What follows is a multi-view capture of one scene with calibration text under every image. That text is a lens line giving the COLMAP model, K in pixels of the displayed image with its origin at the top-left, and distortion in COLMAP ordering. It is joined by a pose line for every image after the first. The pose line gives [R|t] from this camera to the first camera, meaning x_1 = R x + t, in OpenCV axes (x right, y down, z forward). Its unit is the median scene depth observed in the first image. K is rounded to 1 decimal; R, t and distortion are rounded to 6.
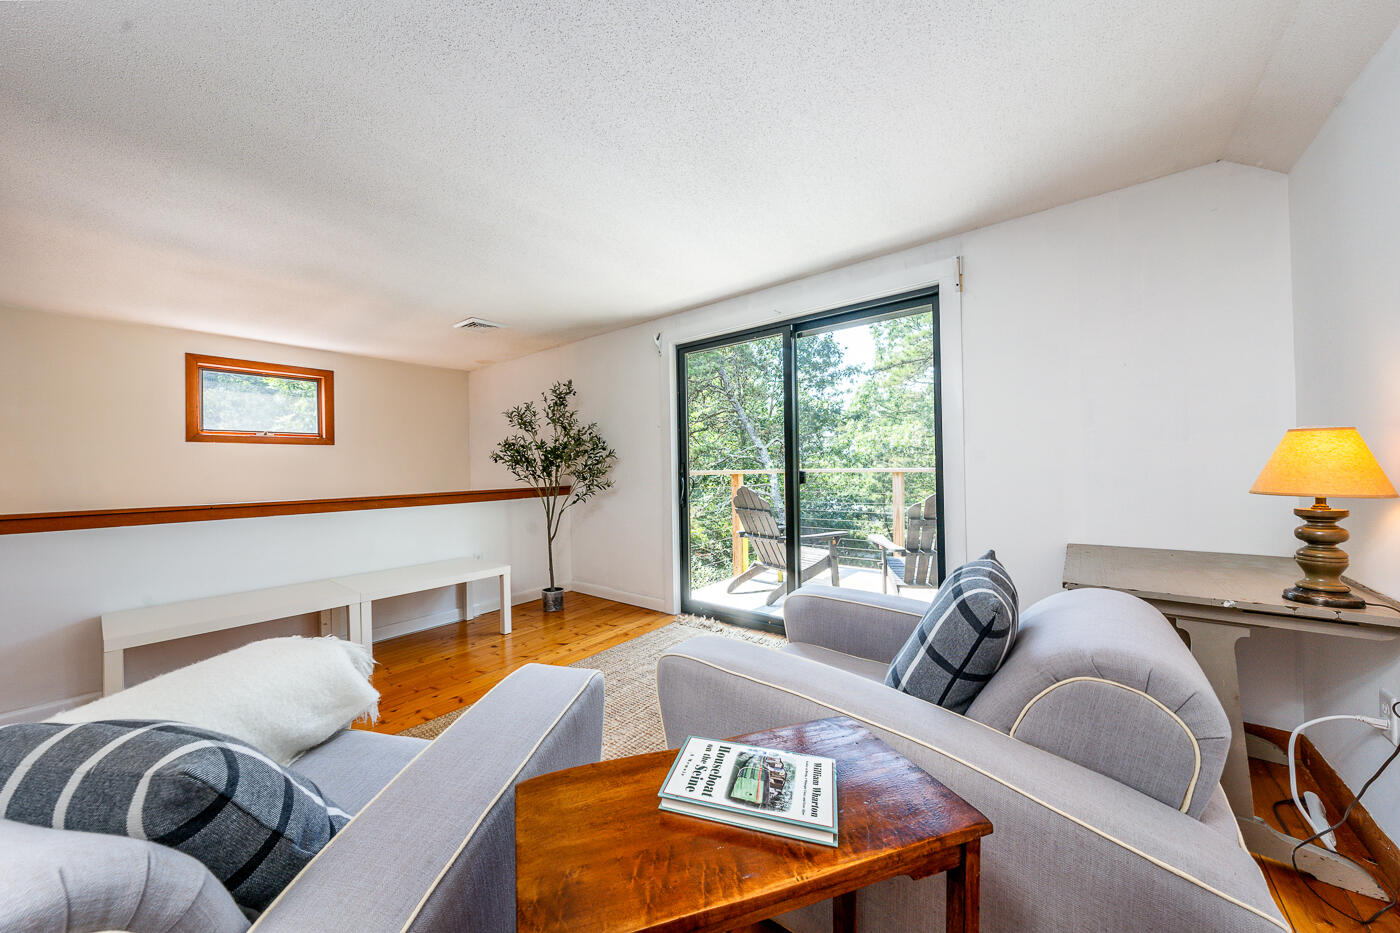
lens RADIAL K [[488.6, 0, 692.9], [0, 488.6, 470.1], [0, 0, 1]] dist [-0.006996, 0.000250]
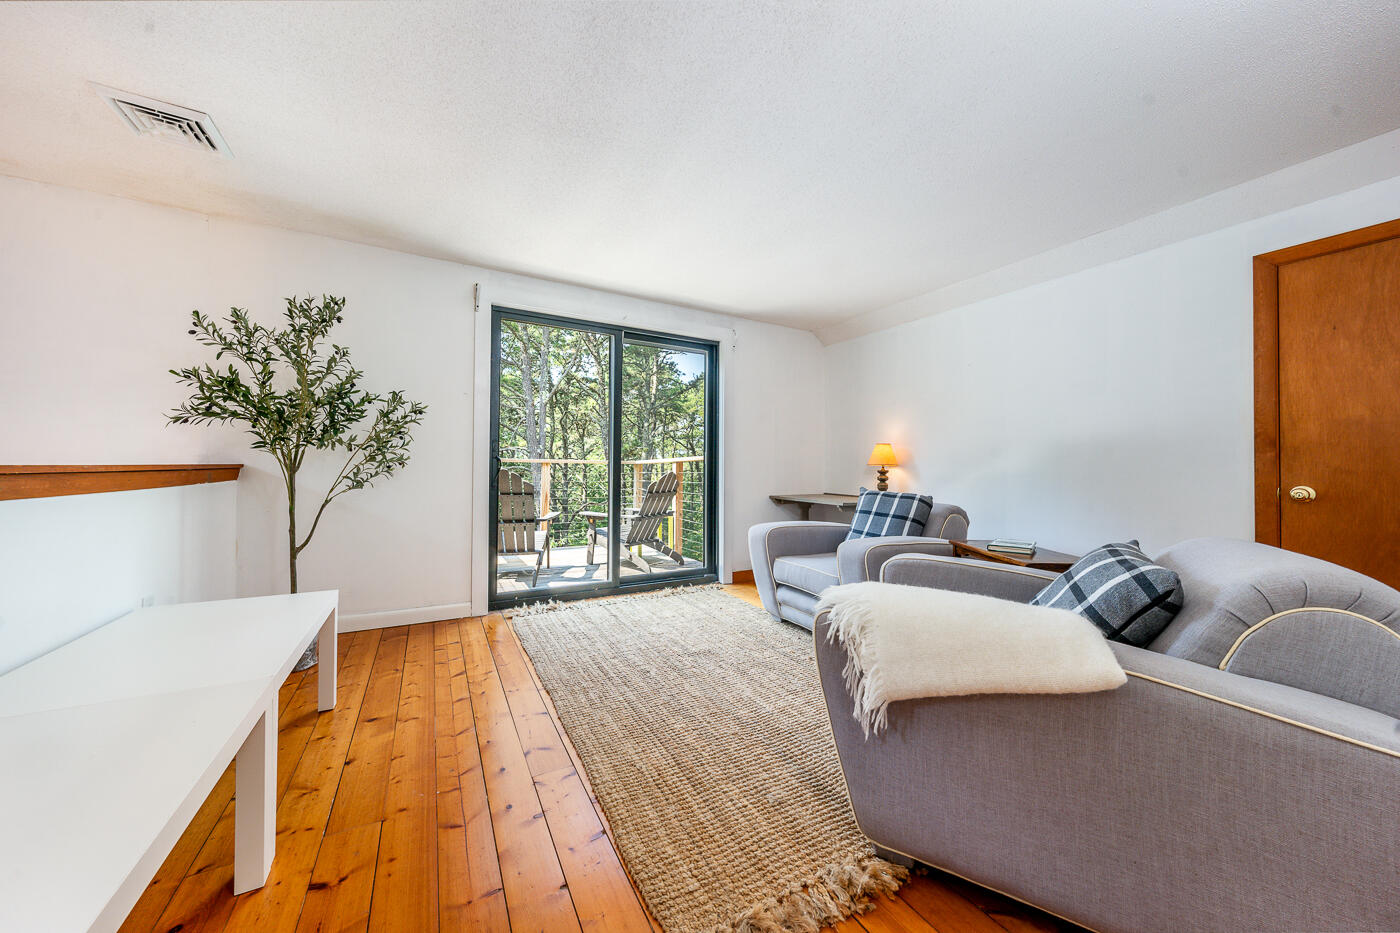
lens RADIAL K [[454.9, 0, 699.1], [0, 454.9, 466.7], [0, 0, 1]] dist [-0.001621, 0.000004]
pose [[0.381599, 0.023460, 0.924030, -0.643882], [-0.010808, 0.999723, -0.020918, 0.046969], [-0.924265, -0.002005, 0.381747, 0.341841]]
